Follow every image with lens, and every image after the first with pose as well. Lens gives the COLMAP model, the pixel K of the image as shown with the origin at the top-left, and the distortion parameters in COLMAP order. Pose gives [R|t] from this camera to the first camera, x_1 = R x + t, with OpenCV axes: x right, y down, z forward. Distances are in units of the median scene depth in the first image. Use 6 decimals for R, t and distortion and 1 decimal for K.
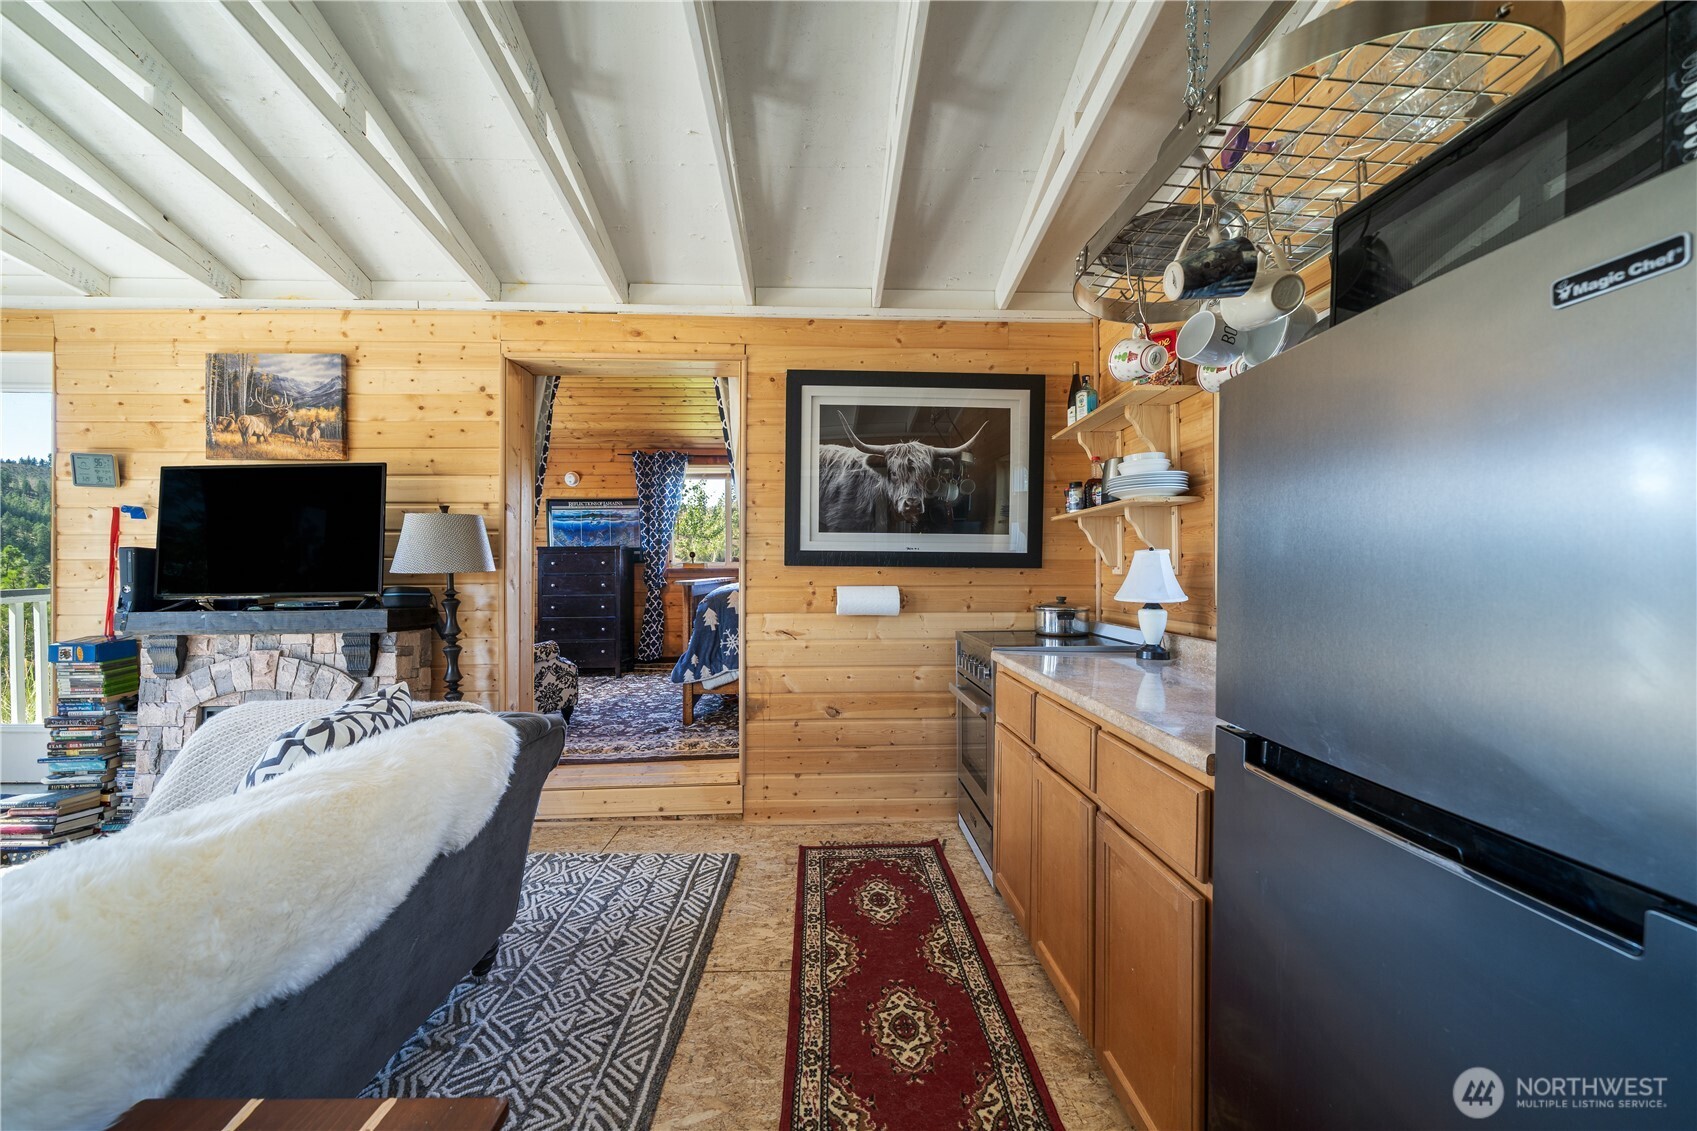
lens RADIAL K [[588.2, 0, 836.1], [0, 588.2, 565.3], [0, 0, 1]] dist [-0.001969, 0.000163]
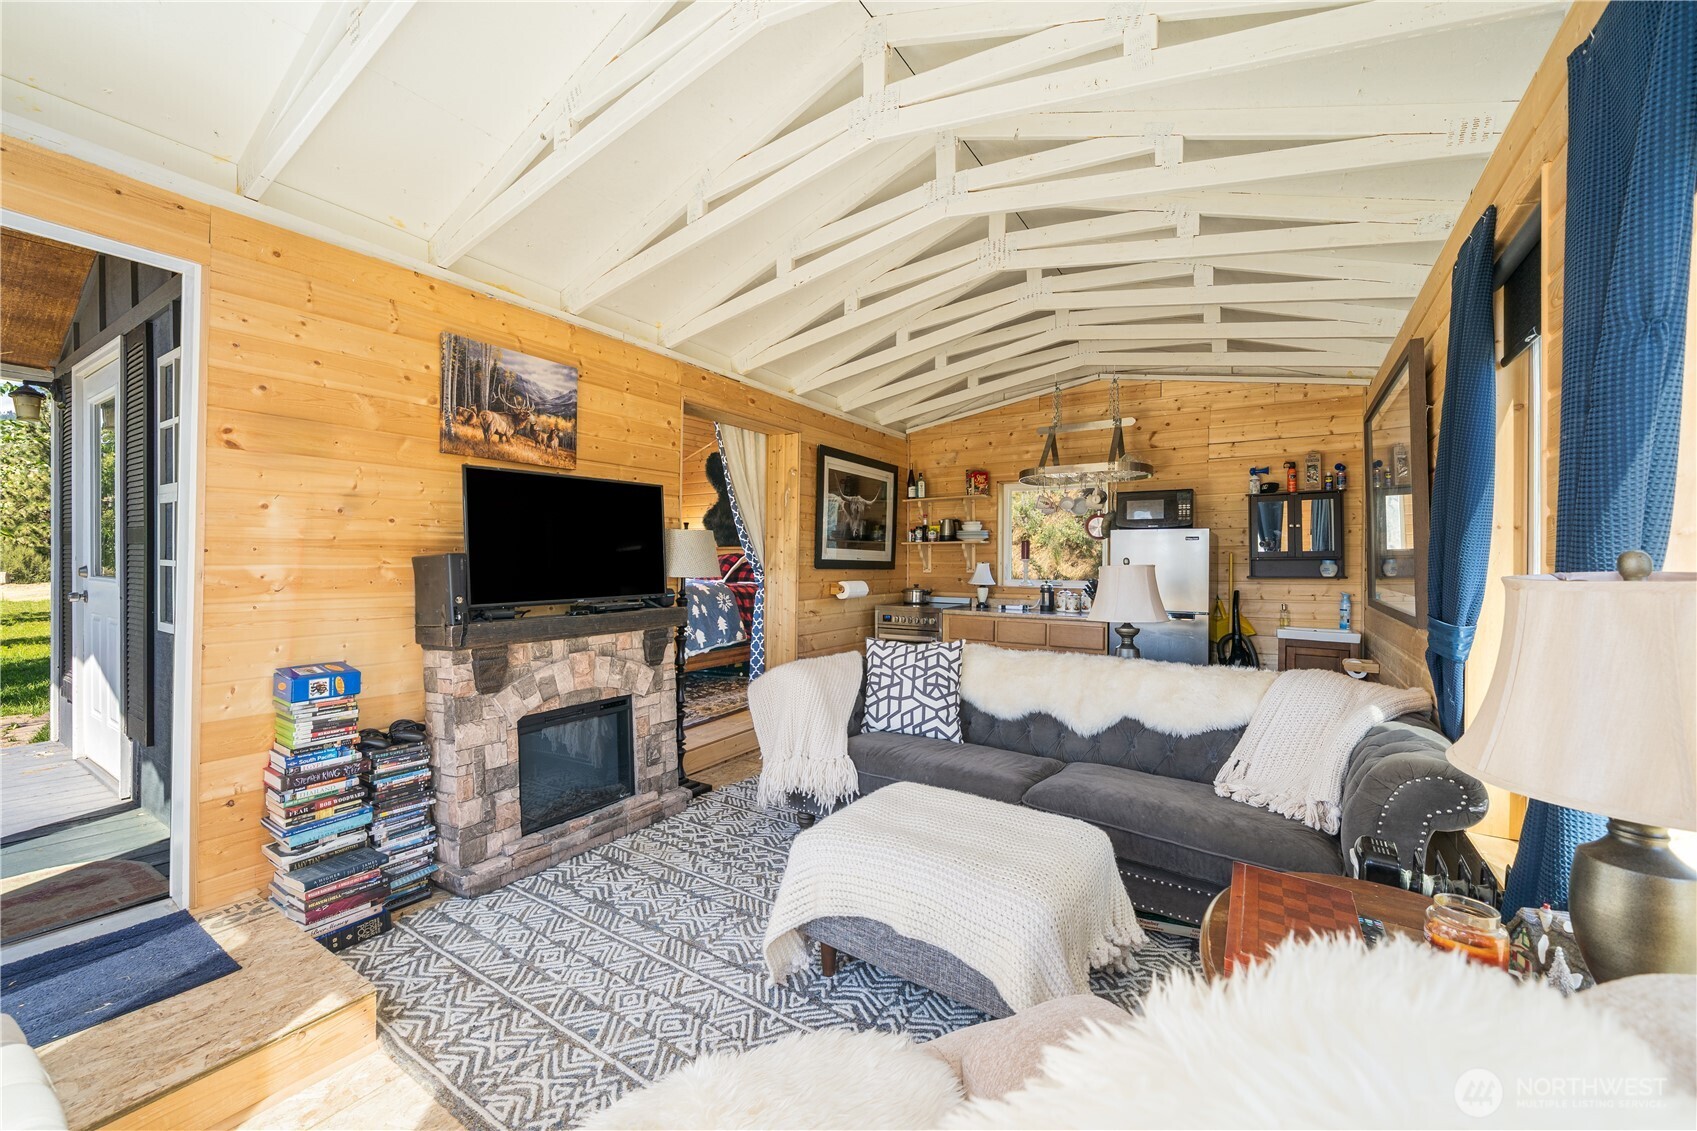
lens RADIAL K [[668.9, 0, 833.7], [0, 668.9, 558.7], [0, 0, 1]] dist [0.001187, 0.000026]
pose [[0.575938, 0.007428, 0.817459, -1.544559], [-0.011700, 0.999931, -0.000843, -0.026186], [-0.817409, -0.009079, 0.575986, -0.062177]]
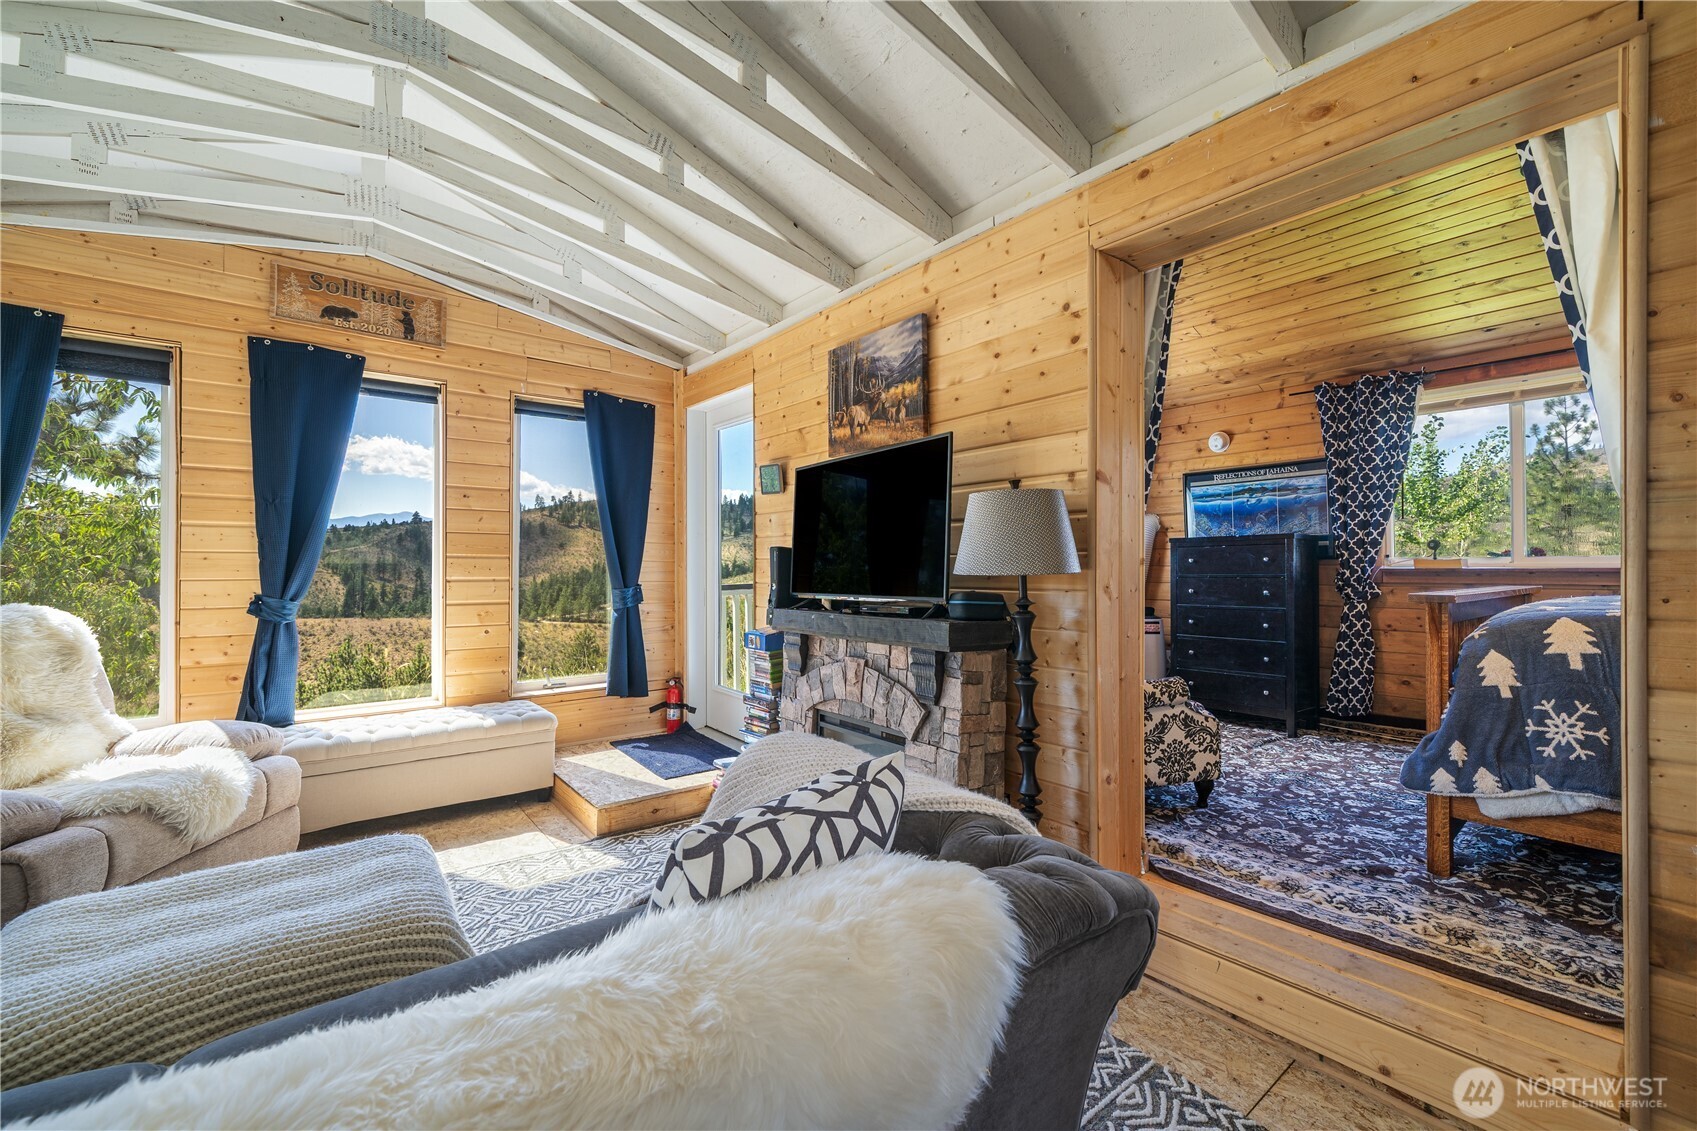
lens RADIAL K [[695.8, 0, 850.8], [0, 695.8, 559.4], [0, 0, 1]] dist [-0.001393, -0.000586]
pose [[0.603462, -0.005205, -0.797375, -0.108821], [0.001520, 0.999984, -0.005377, -0.001090], [0.797391, 0.002033, 0.603460, 0.314888]]
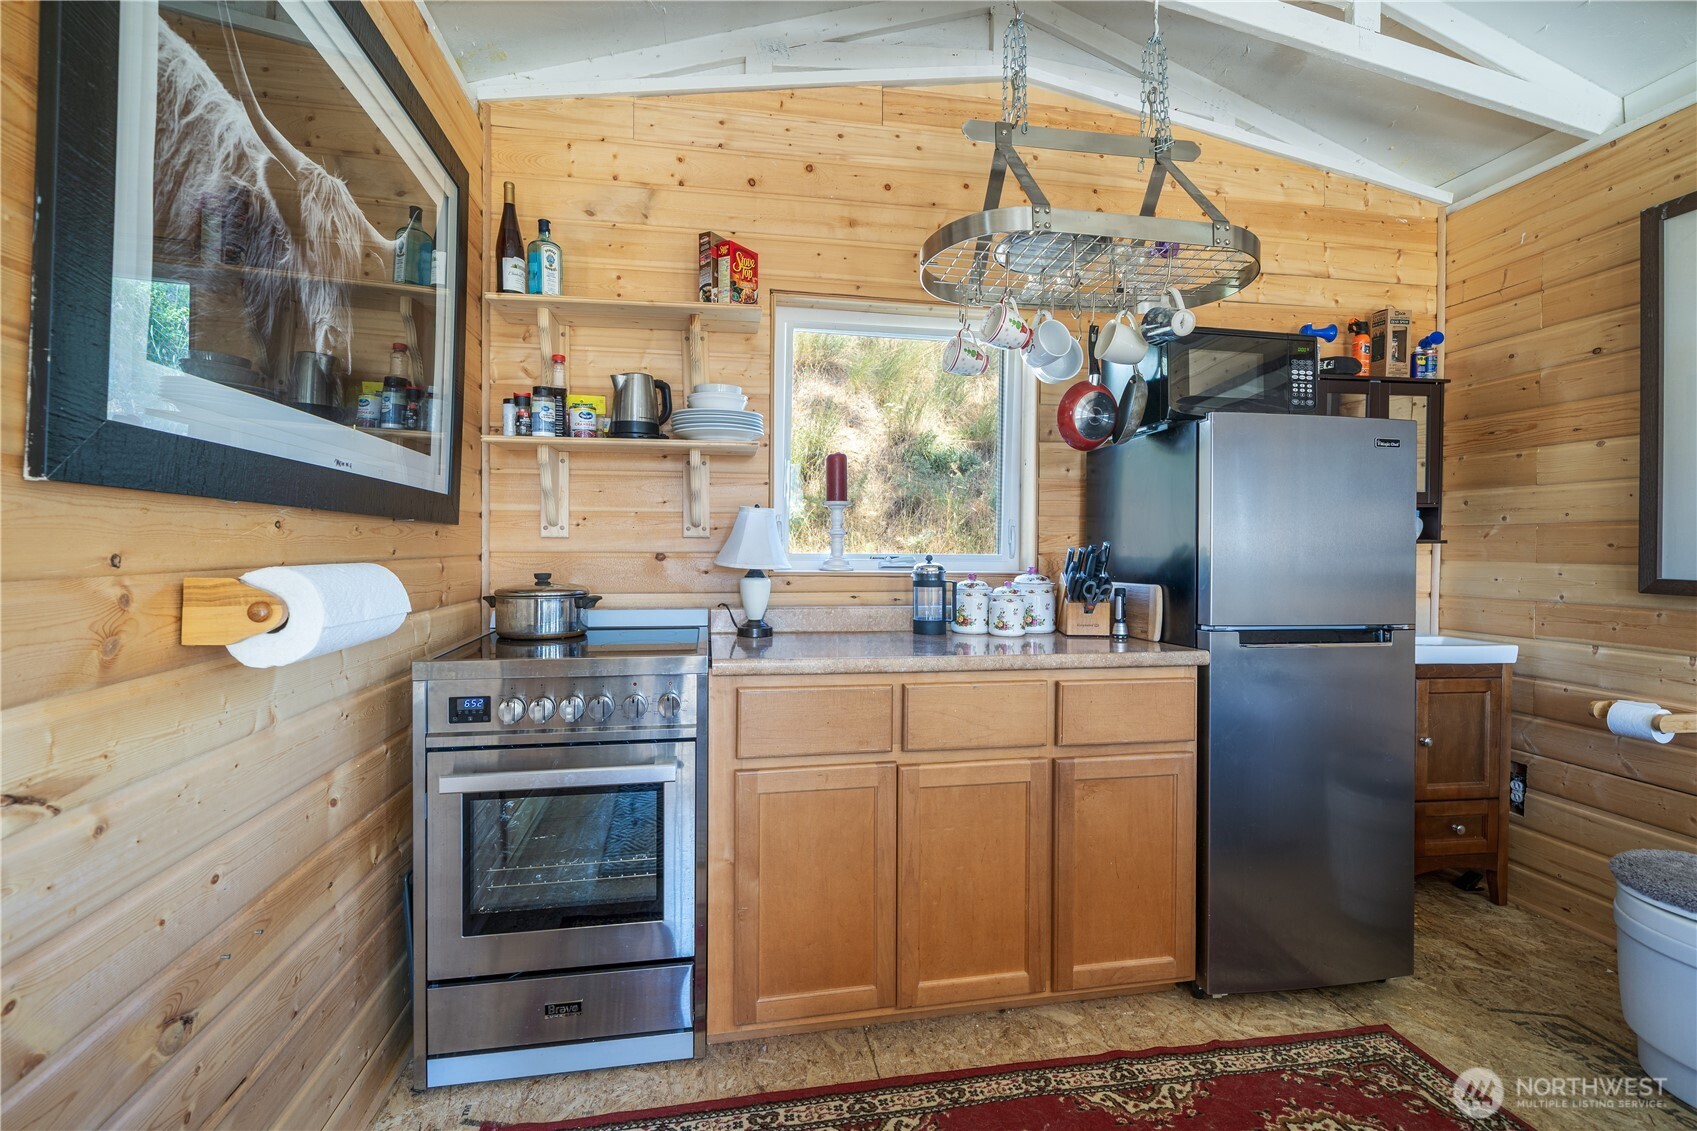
lens RADIAL K [[746.8, 0, 842.0], [0, 746.8, 553.1], [0, 0, 1]] dist [-0.001228, 0.000842]
pose [[-0.140542, -0.009360, 0.990031, -0.402596], [-0.013454, 0.999881, 0.007543, 0.021789], [-0.989983, -0.012260, -0.140651, 0.769566]]
